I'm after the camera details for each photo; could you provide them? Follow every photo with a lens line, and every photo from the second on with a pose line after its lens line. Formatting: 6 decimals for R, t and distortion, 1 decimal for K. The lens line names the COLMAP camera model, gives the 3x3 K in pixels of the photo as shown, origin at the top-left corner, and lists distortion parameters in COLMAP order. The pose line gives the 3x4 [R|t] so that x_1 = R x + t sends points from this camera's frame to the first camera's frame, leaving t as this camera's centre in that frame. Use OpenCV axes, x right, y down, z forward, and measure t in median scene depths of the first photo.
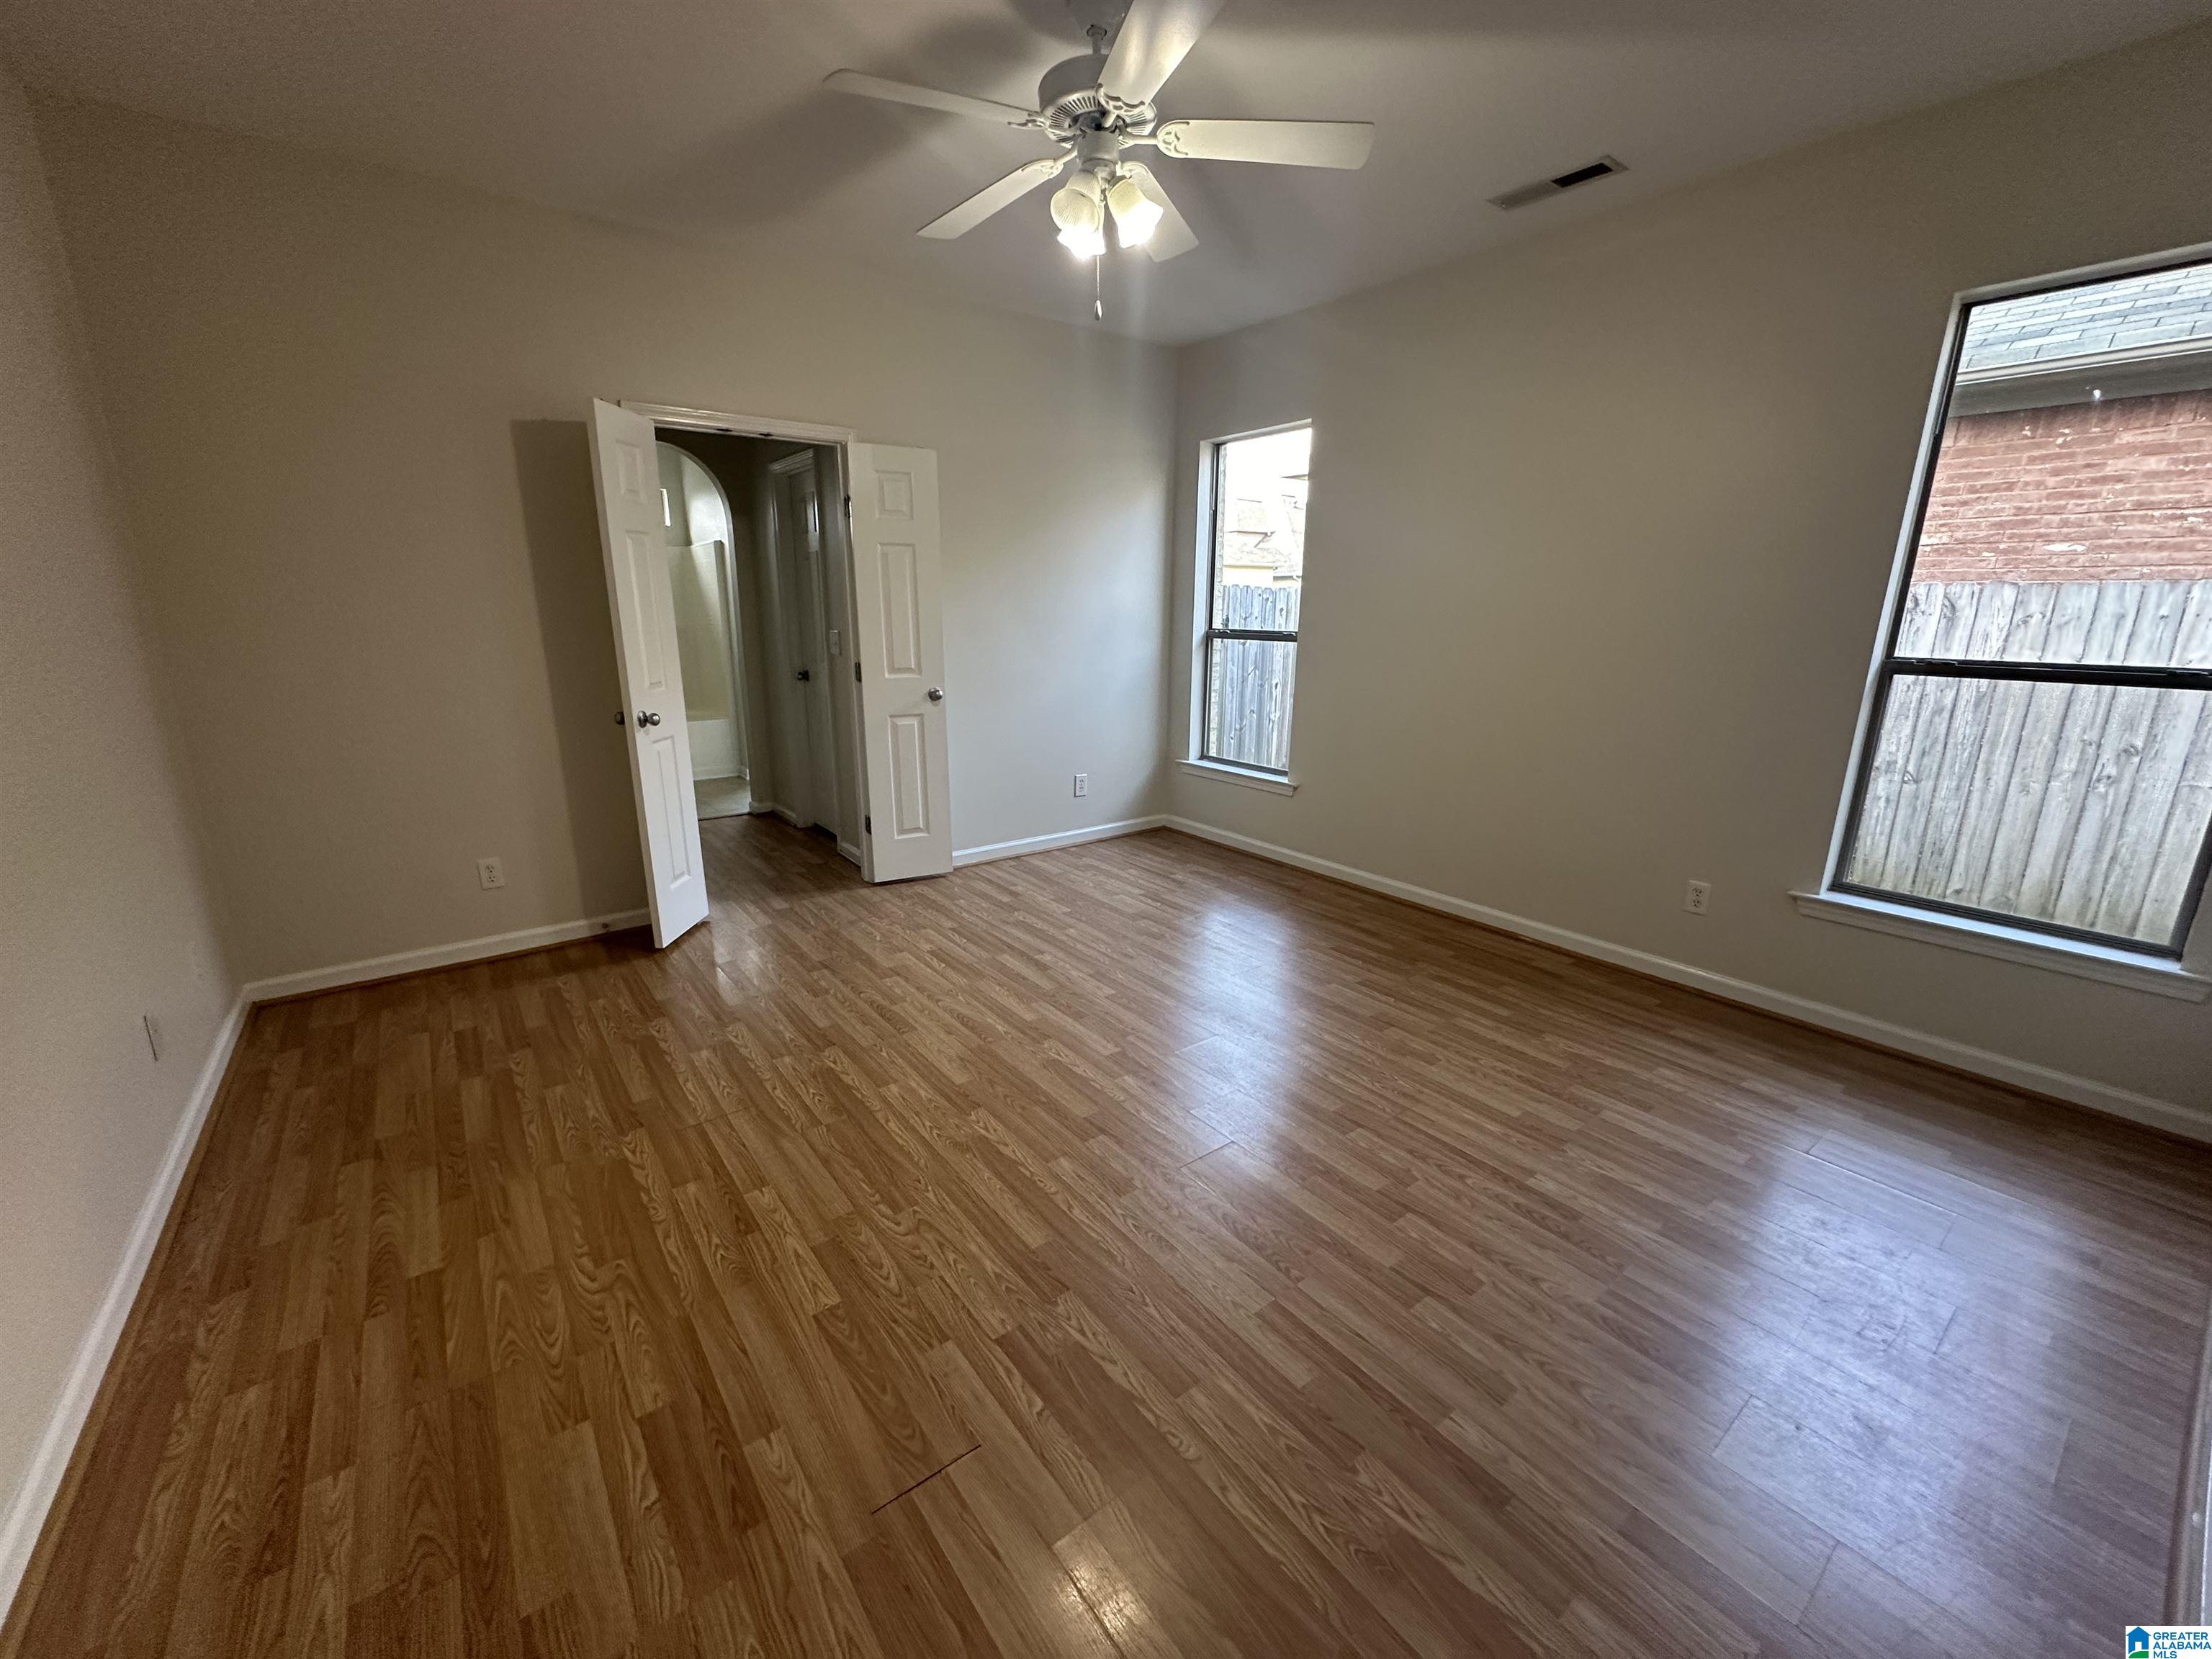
lens RADIAL K [[884.1, 0, 1111.6], [0, 884.1, 821.1], [0, 0, 1]] dist [-0.002864, 0.000423]
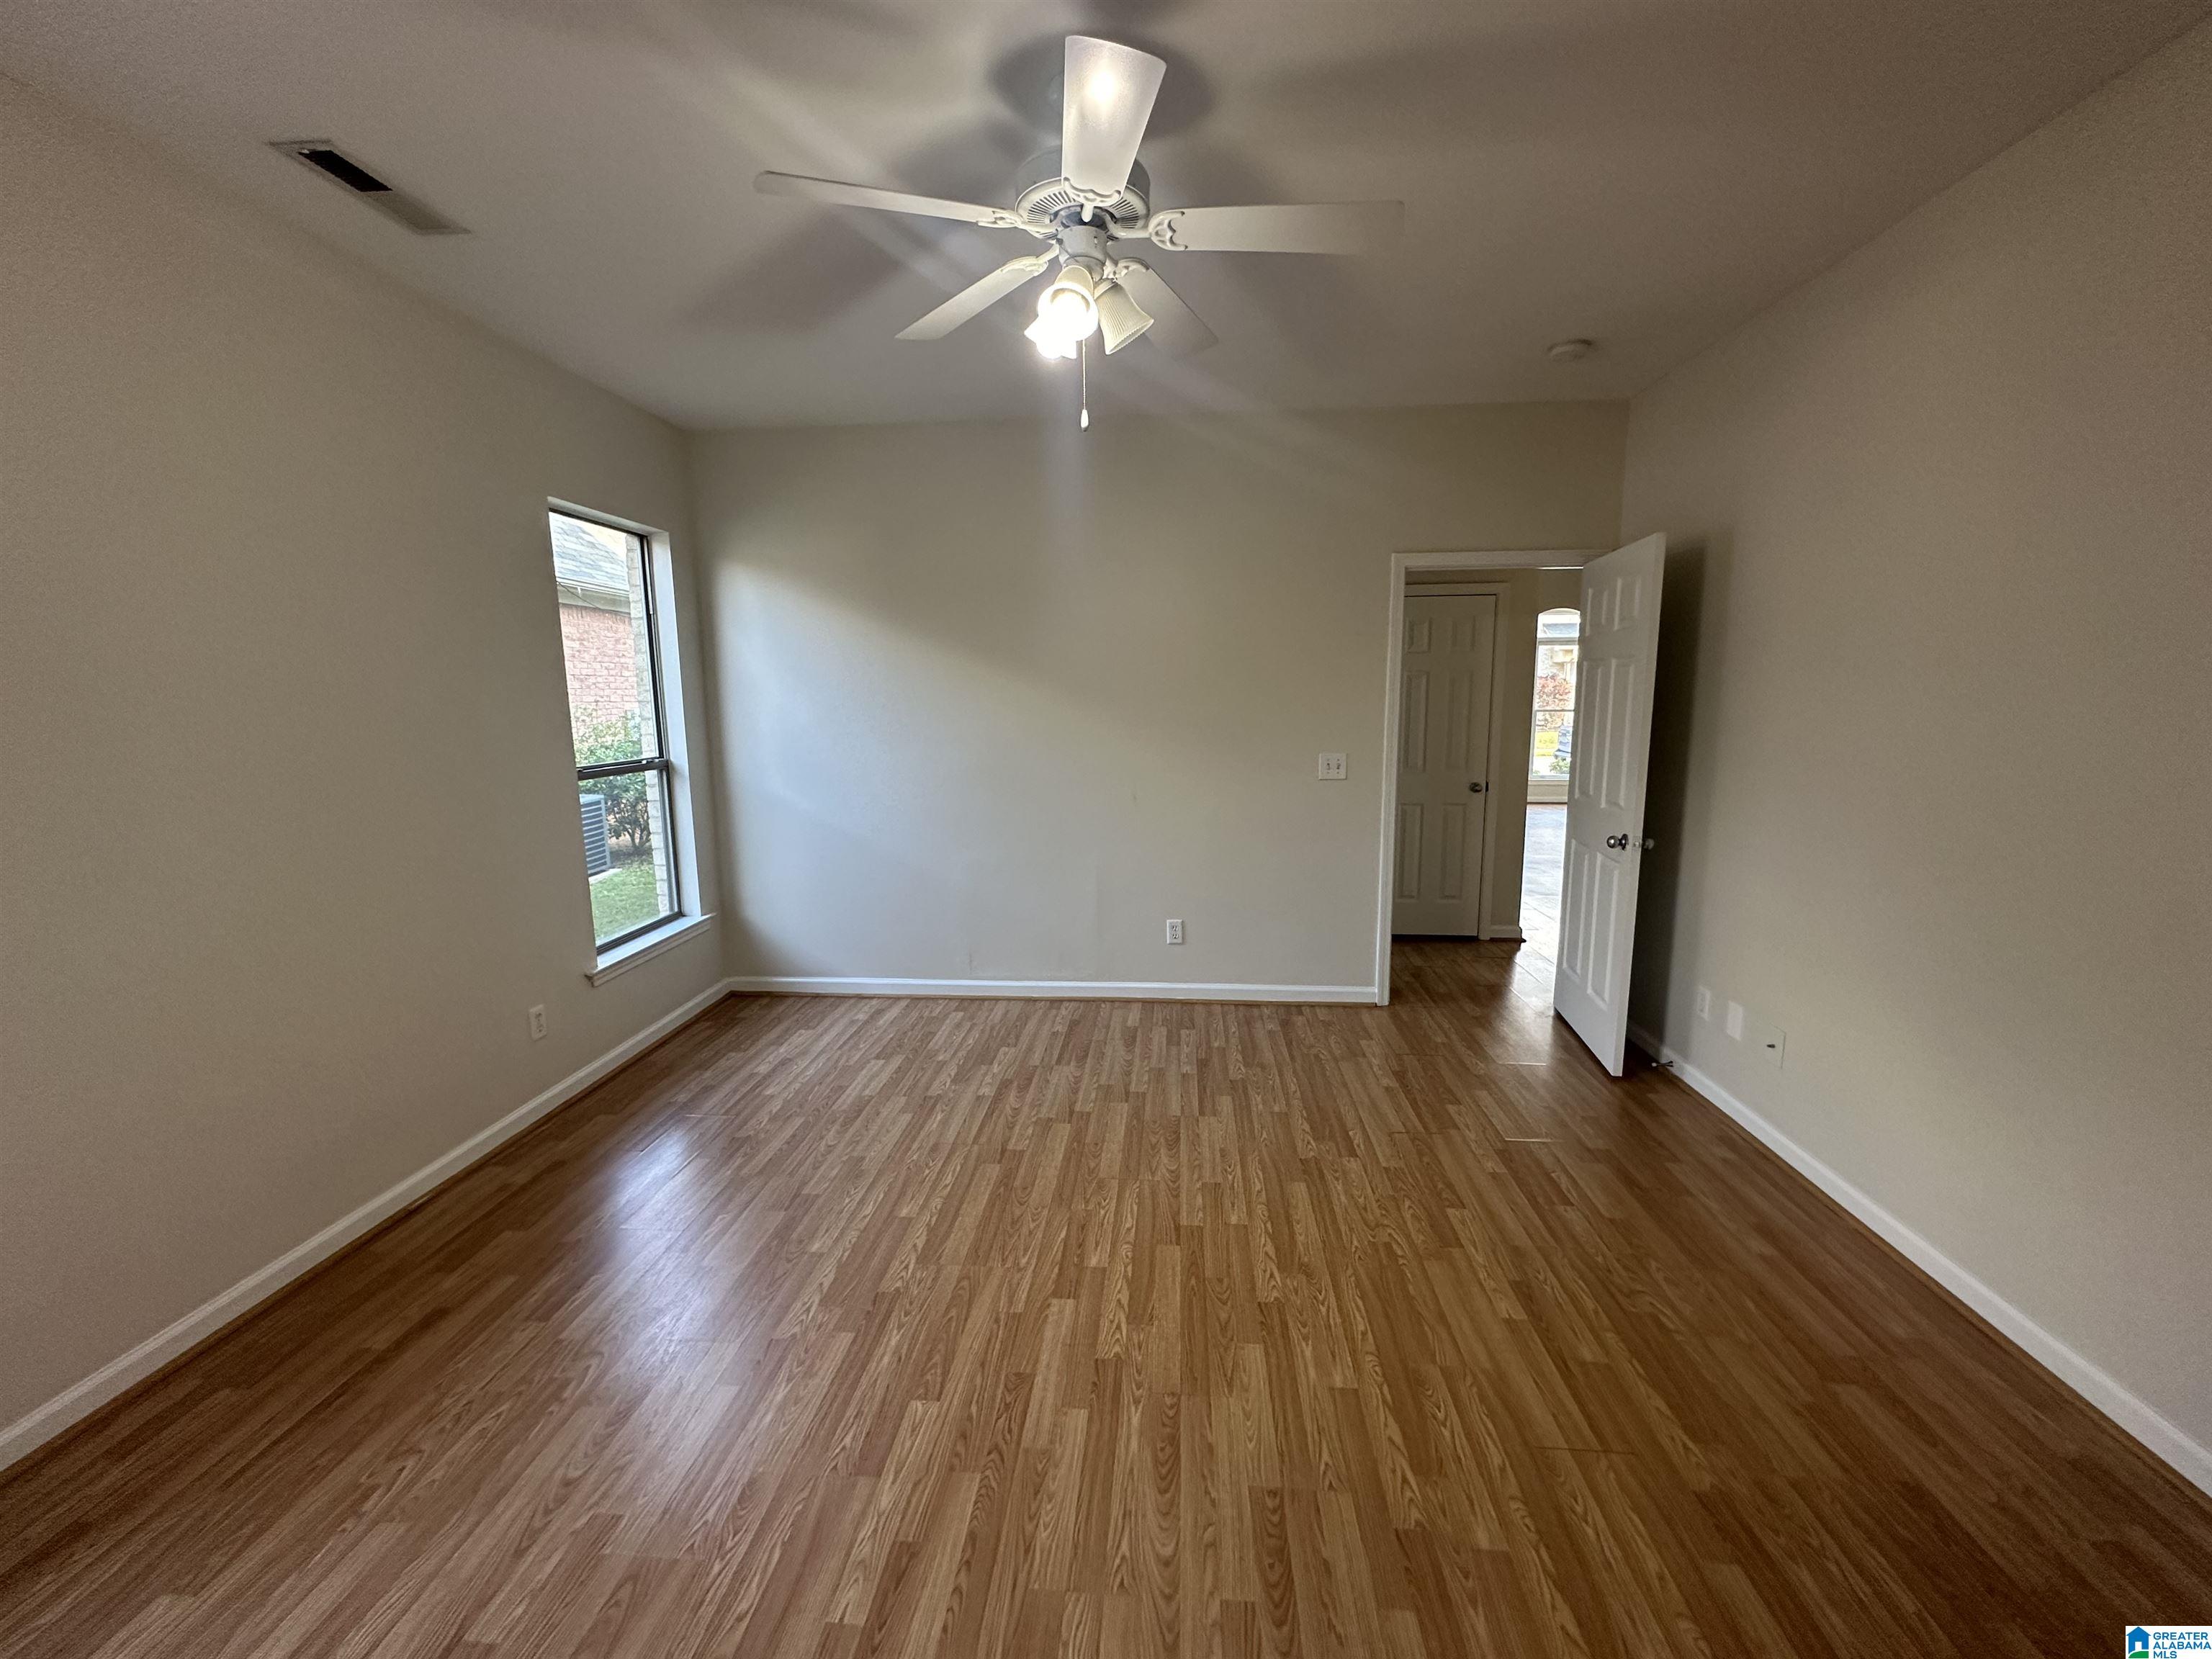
lens RADIAL K [[884.1, 0, 1097.3], [0, 884.1, 822.4], [0, 0, 1]] dist [-0.002864, 0.000423]
pose [[-0.730692, -0.096631, 0.675834, -0.563399], [0.170875, 0.932538, 0.318080, -0.421291], [-0.660978, 0.347902, -0.664886, 1.481229]]
